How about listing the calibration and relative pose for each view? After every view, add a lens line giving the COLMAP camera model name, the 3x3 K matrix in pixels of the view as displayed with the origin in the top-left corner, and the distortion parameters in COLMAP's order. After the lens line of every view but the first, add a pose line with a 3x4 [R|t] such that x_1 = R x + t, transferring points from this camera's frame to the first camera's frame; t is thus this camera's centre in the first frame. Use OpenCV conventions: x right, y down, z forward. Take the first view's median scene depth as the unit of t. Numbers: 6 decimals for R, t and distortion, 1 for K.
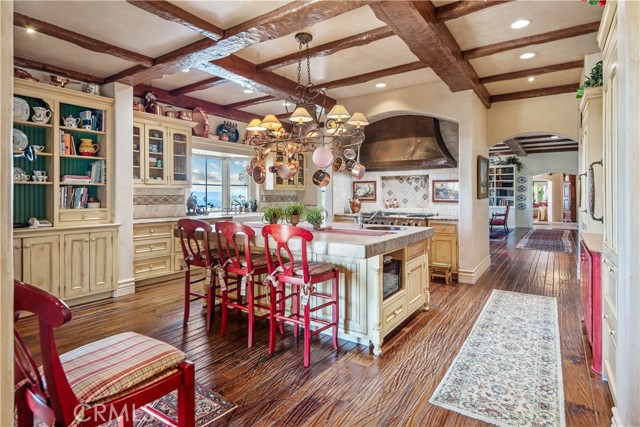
lens RADIAL K [[347.8, 0, 320.6], [0, 347.8, 196.9], [0, 0, 1]] dist [0.000294, 0.000200]
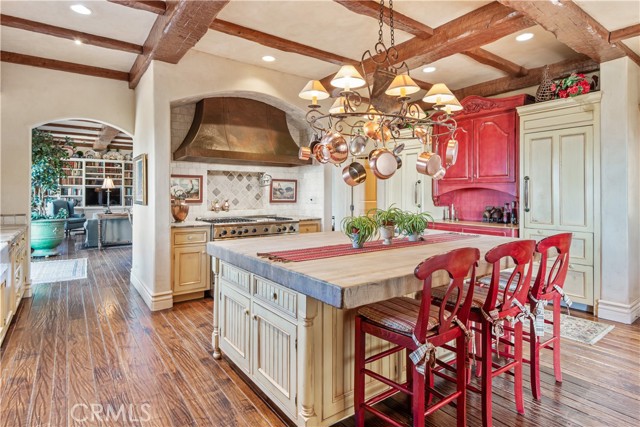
lens RADIAL K [[347.8, 0, 320.6], [0, 347.8, 196.9], [0, 0, 1]] dist [0.000294, 0.000200]
pose [[0.337459, -0.006245, 0.941319, -0.482830], [0.001690, 0.999980, 0.006028, -0.005225], [-0.941339, -0.000444, 0.337463, 0.548574]]
